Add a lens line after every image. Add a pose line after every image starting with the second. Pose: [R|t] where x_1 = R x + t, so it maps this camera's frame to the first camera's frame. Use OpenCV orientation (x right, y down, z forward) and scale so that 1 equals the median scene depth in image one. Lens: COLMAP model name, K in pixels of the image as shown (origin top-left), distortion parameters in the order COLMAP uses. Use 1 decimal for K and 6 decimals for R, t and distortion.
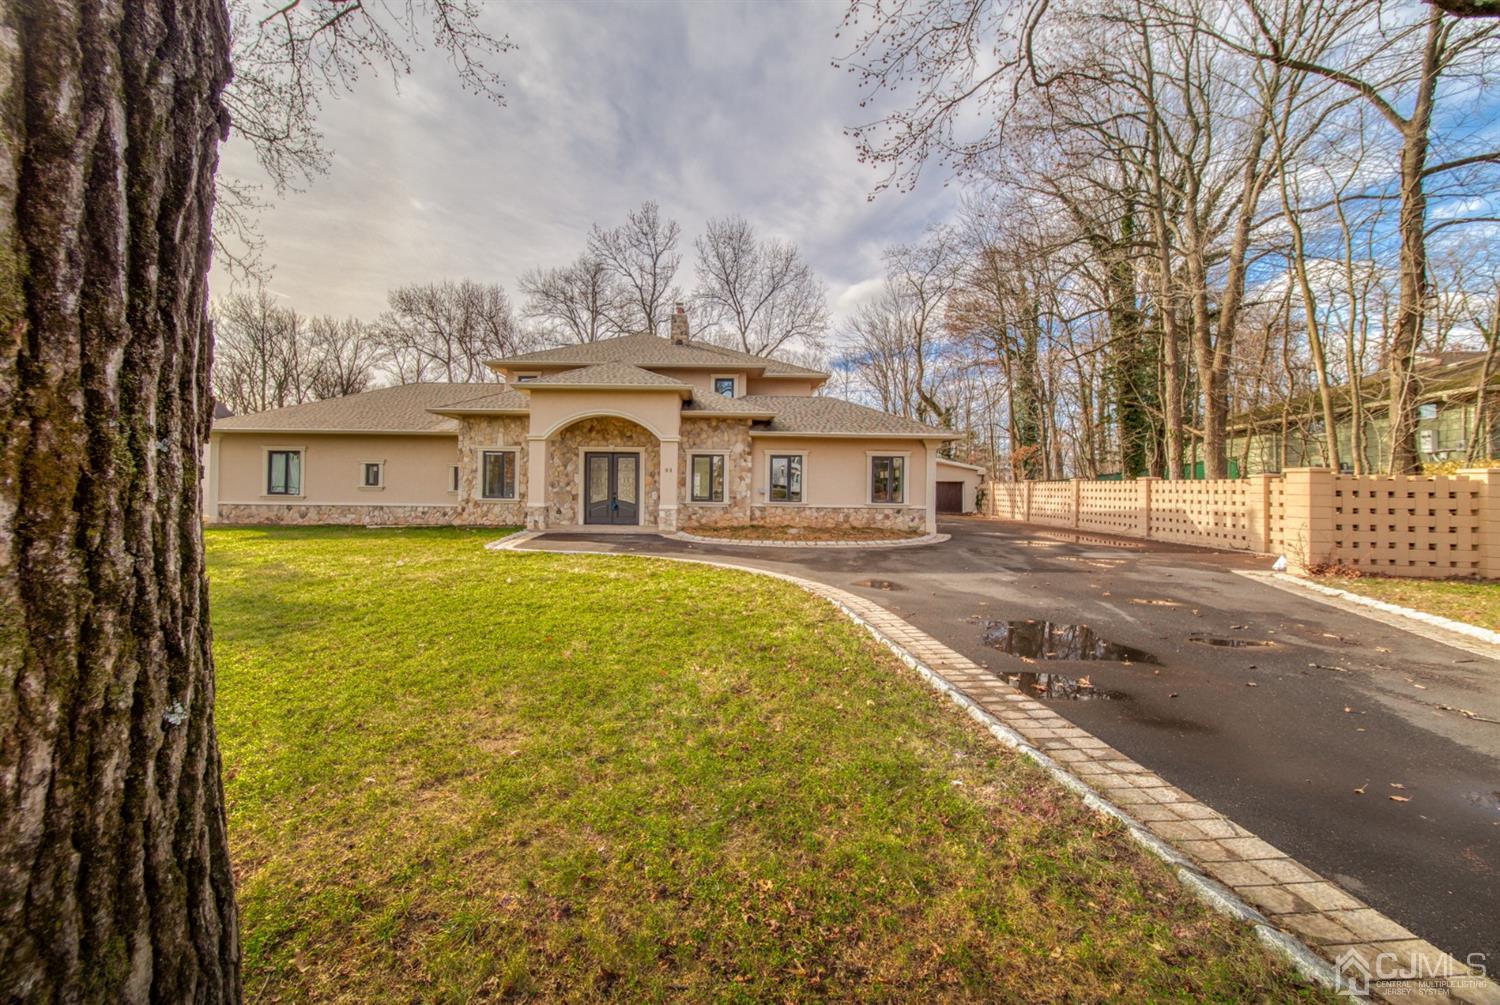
lens RADIAL K [[558.2, 0, 709.9], [0, 558.2, 473.0], [0, 0, 1]] dist [0.000511, -0.000209]
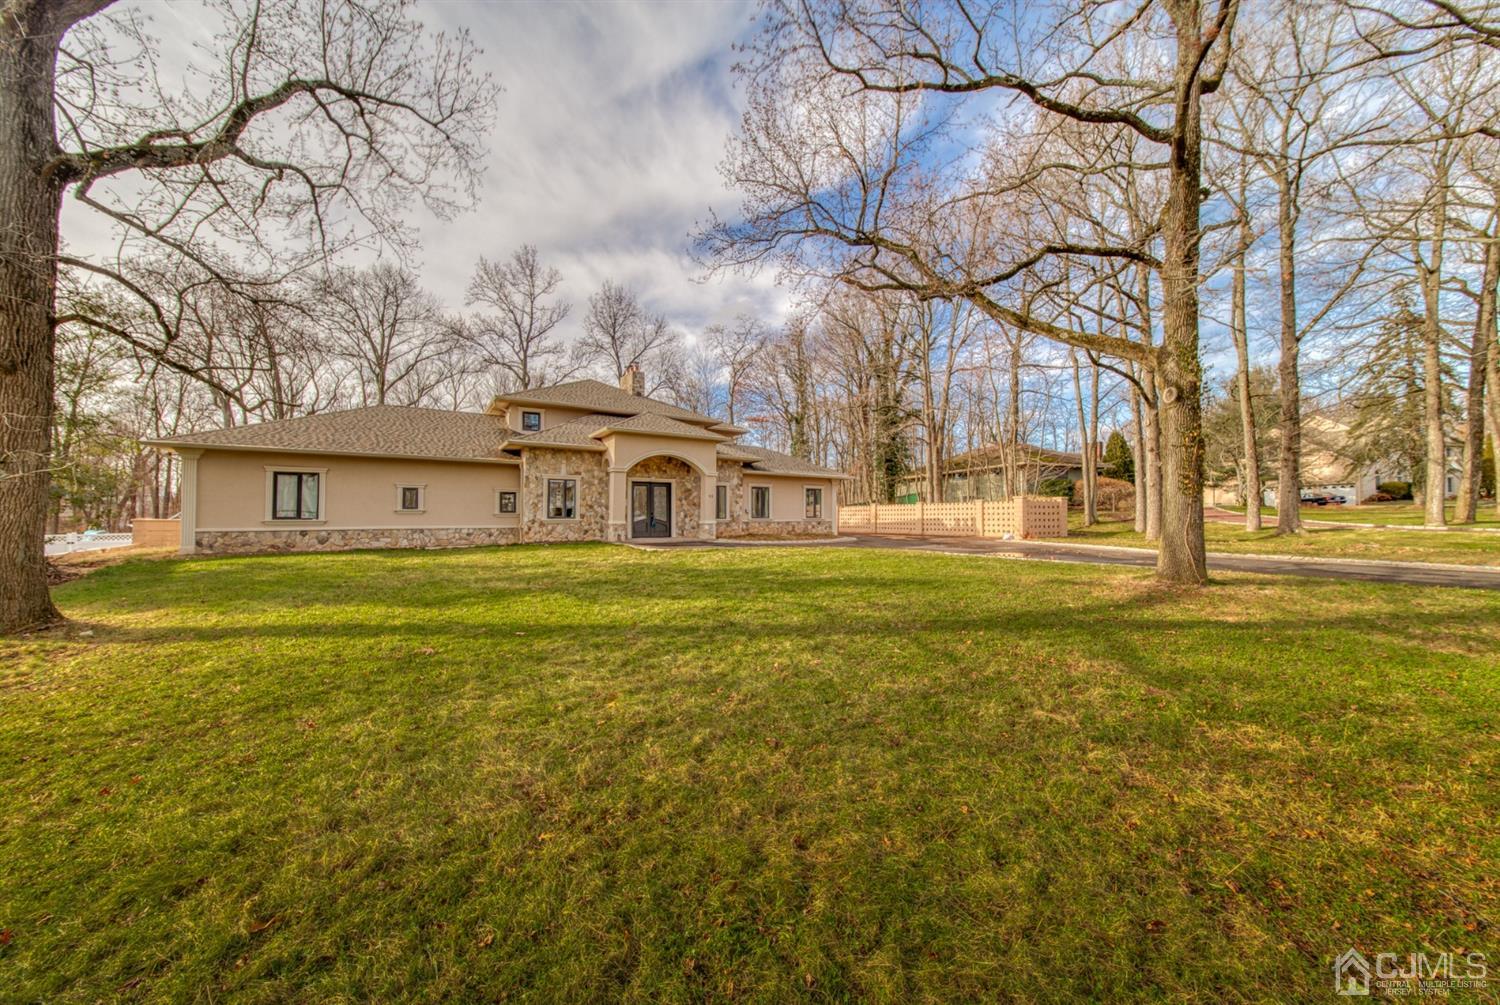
lens RADIAL K [[530.0, 0, 756.4], [0, 530.0, 500.3], [0, 0, 1]] dist [0.001691, -0.001590]
pose [[0.832815, 0.003202, 0.553542, -0.651658], [-0.000318, 0.999986, -0.005305, 0.011995], [-0.553552, 0.004243, 0.832804, -0.168466]]
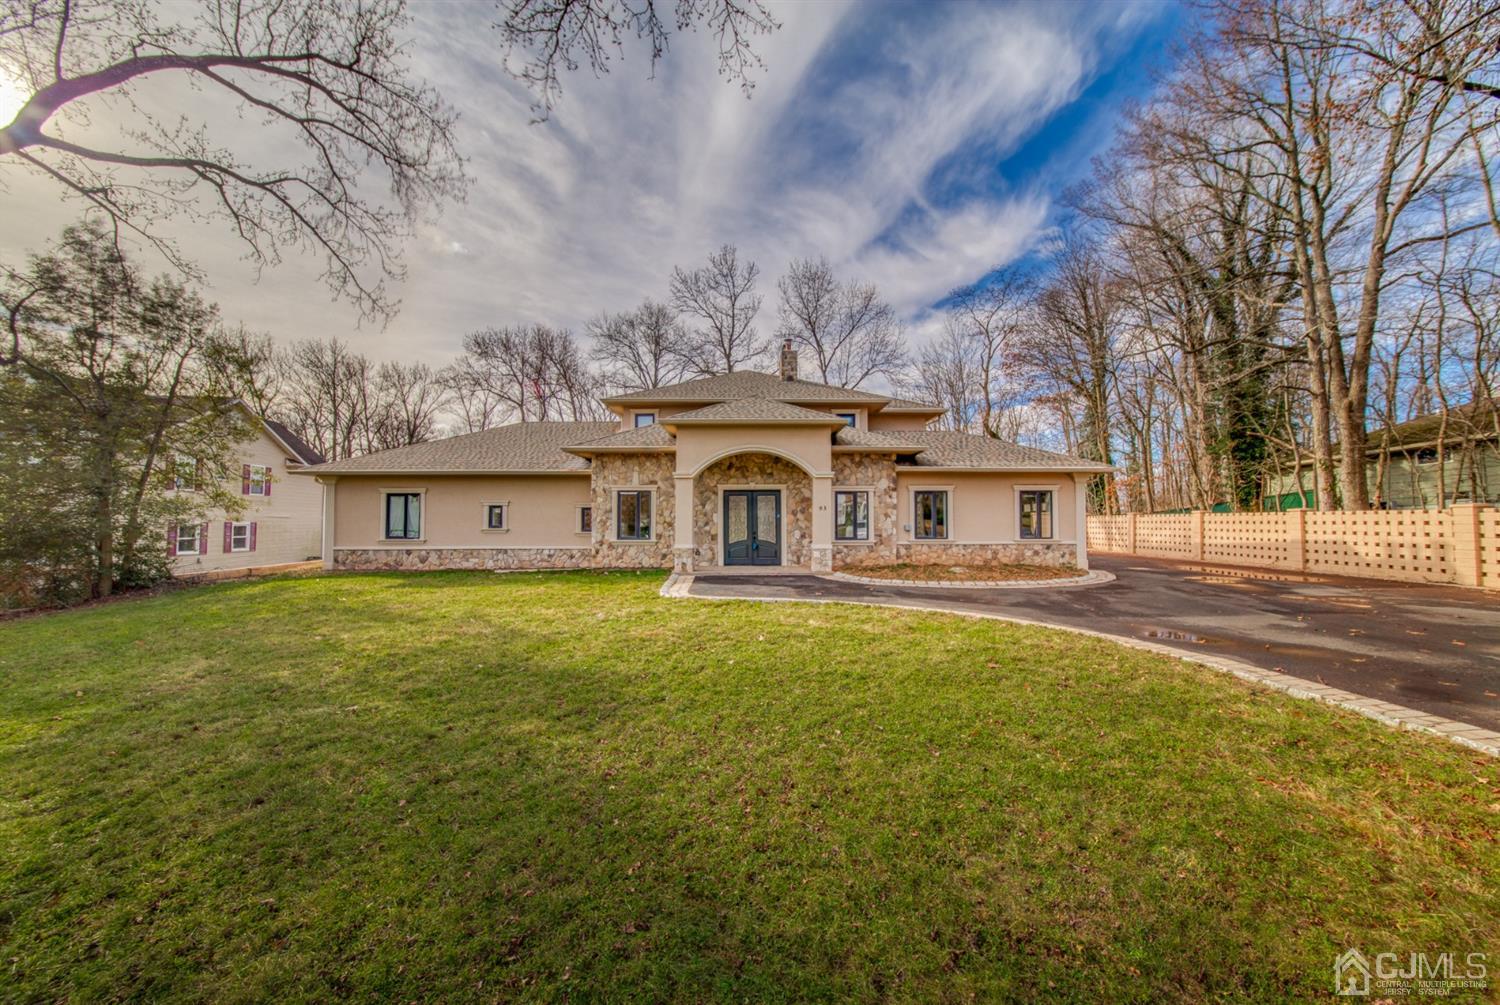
lens RADIAL K [[530.0, 0, 748.5], [0, 530.0, 499.9], [0, 0, 1]] dist [0.001691, -0.001590]
pose [[0.999826, -0.013339, 0.013070, -0.191457], [0.013572, 0.999747, -0.017941, -0.003821], [-0.012827, 0.018115, 0.999754, 0.085261]]
